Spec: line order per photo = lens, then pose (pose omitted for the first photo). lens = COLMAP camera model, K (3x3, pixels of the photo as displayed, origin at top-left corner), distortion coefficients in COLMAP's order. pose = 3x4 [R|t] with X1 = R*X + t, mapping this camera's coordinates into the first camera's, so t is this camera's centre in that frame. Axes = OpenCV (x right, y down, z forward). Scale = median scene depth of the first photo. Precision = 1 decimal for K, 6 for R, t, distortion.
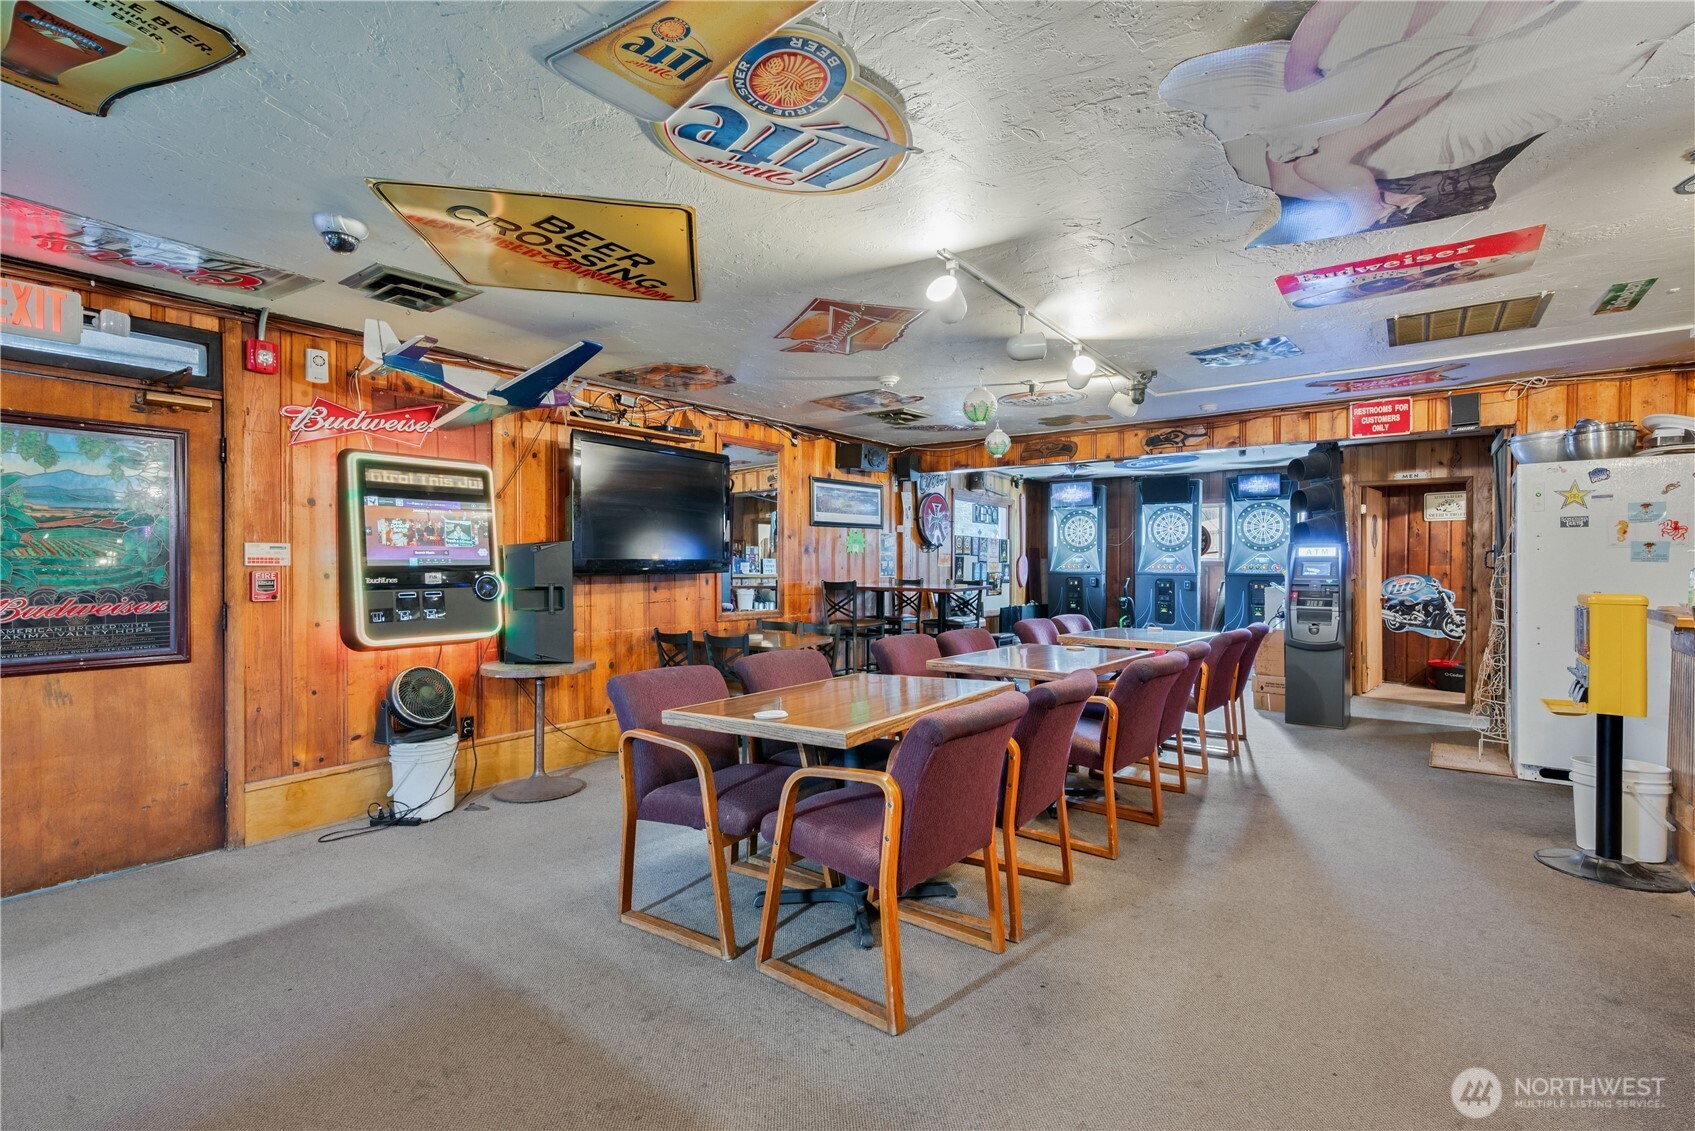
lens RADIAL K [[770.5, 0, 843.0], [0, 770.5, 566.3], [0, 0, 1]] dist [0.000499, 0.000006]
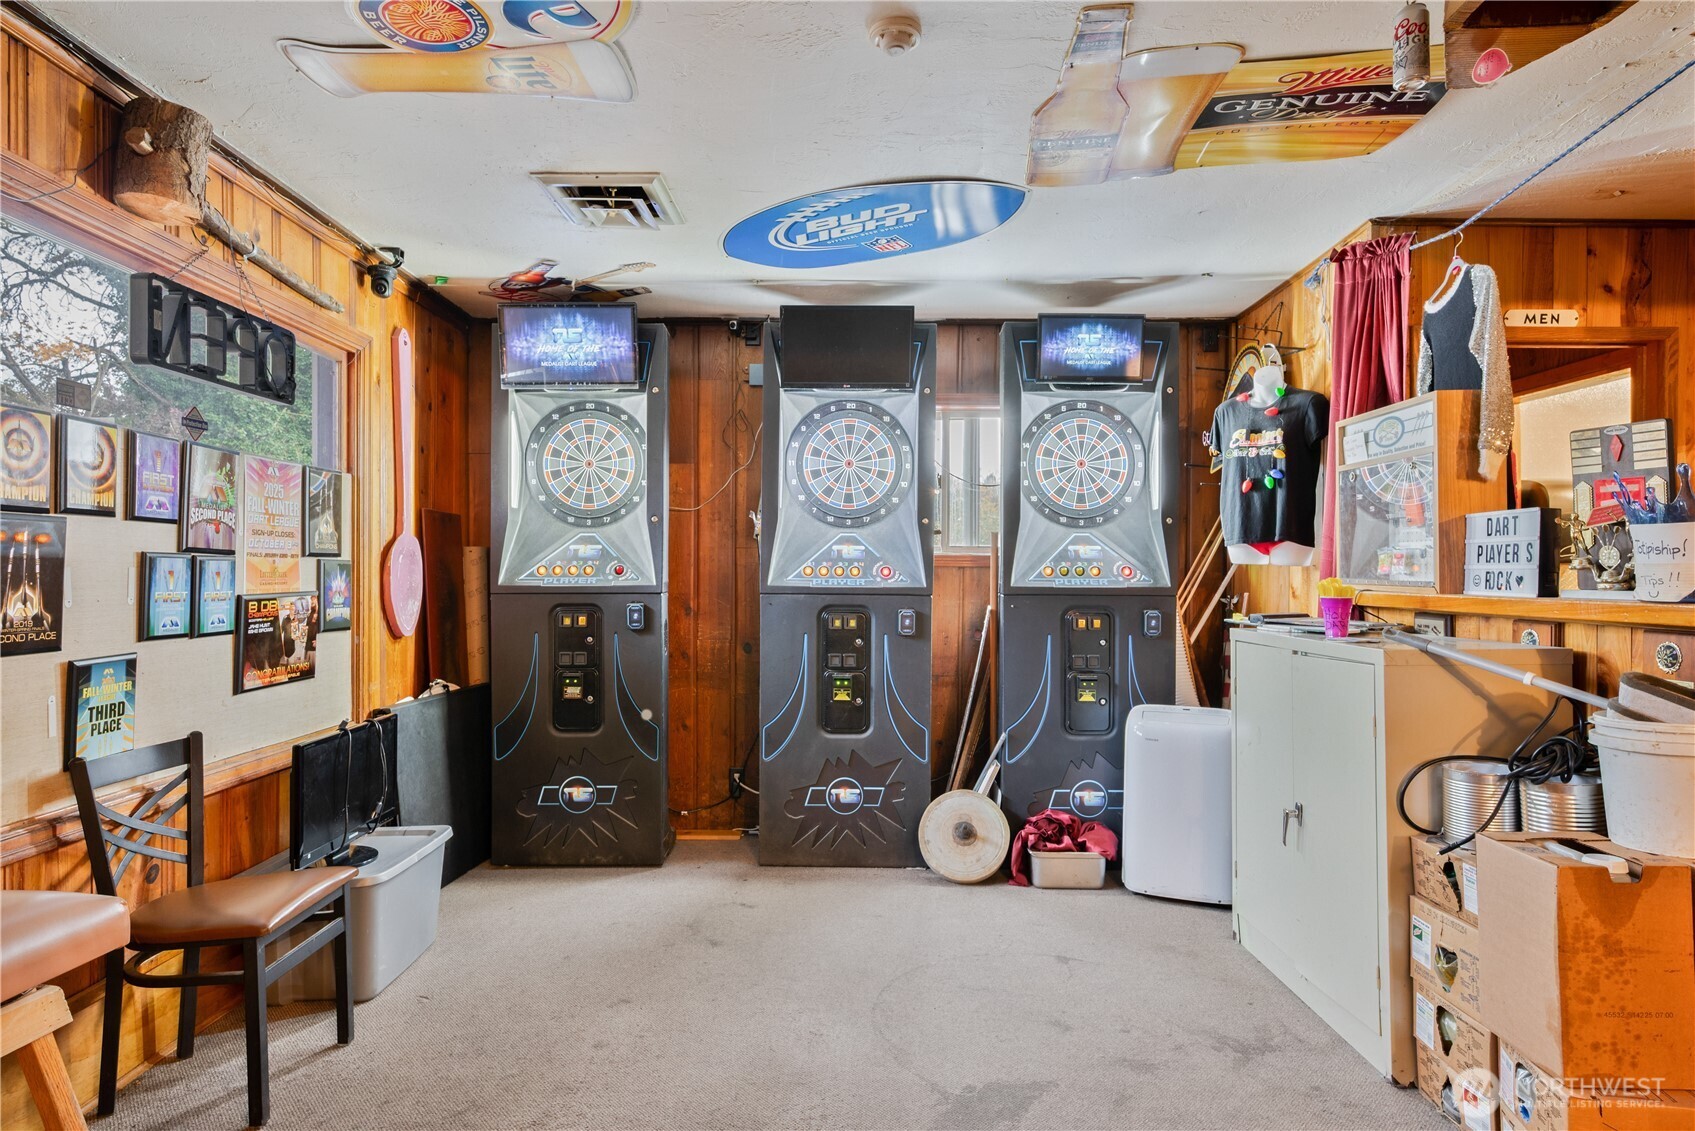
lens RADIAL K [[930.7, 0, 843.7], [0, 930.7, 565.2], [0, 0, 1]] dist [-0.000896, 0.000081]
pose [[0.794268, -0.000371, 0.607568, 0.160688], [0.001283, 0.999999, -0.001066, -0.001096], [-0.607567, 0.001626, 0.794267, 0.654657]]
